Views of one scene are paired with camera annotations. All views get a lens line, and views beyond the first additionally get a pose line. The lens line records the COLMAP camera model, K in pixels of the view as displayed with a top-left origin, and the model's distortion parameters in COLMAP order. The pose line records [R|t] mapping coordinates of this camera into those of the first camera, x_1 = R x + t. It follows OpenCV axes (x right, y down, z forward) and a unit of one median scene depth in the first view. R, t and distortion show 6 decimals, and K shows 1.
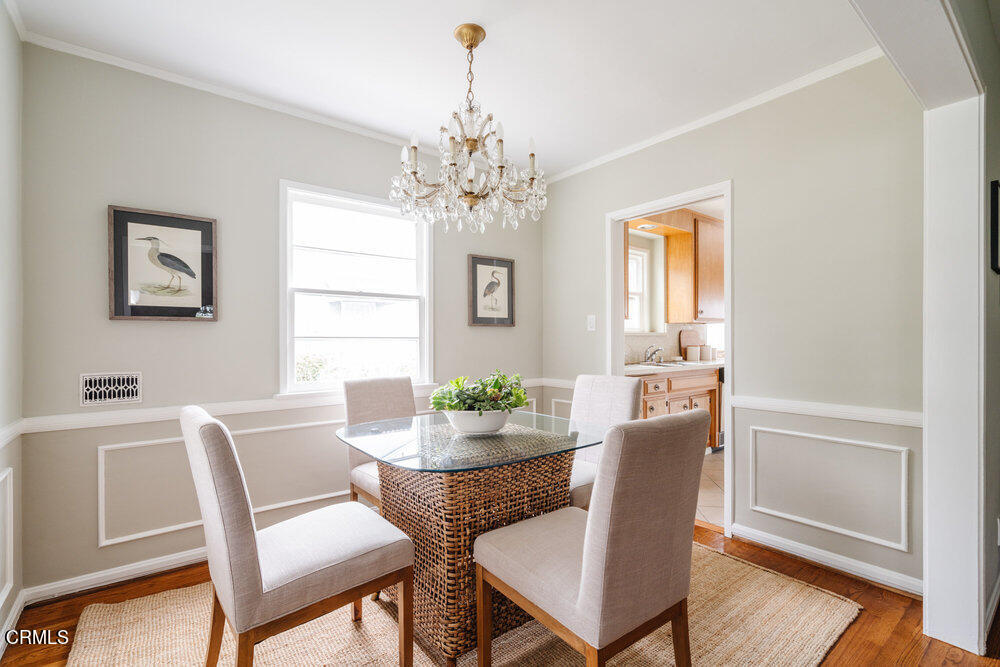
lens RADIAL K [[462.5, 0, 501.4], [0, 462.5, 338.5], [0, 0, 1]] dist [0.001636, 0.000047]
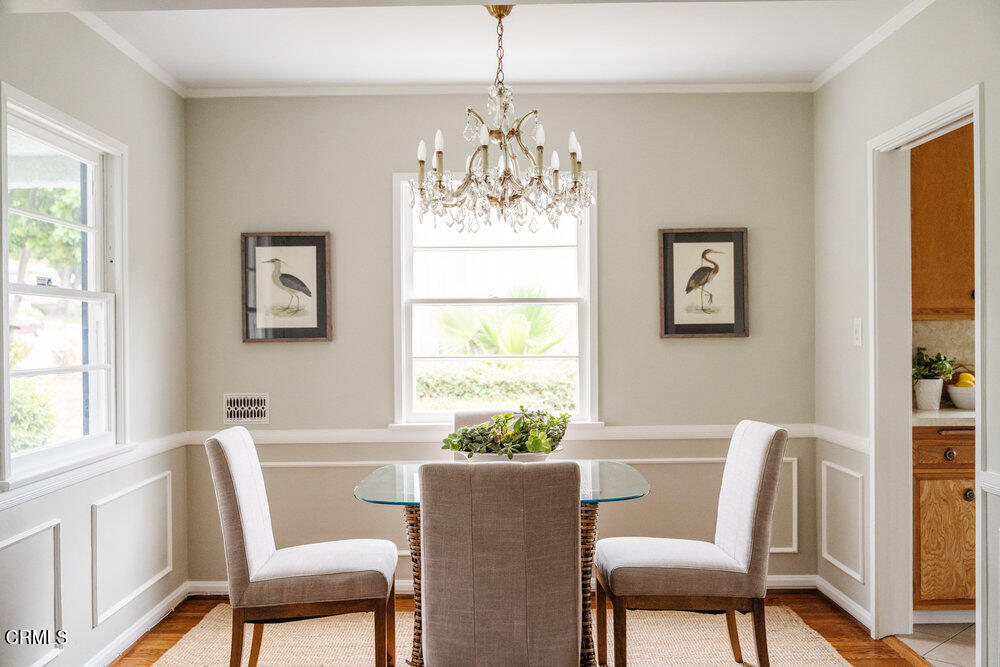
lens RADIAL K [[969.0, 0, 498.8], [0, 969.0, 333.7], [0, 0, 1]] dist [-0.020715, 0.000000]
pose [[0.782216, -0.003670, -0.622996, 0.870933], [0.008283, 0.999956, 0.004510, -0.059539], [0.622952, -0.008689, 0.782212, -0.314613]]
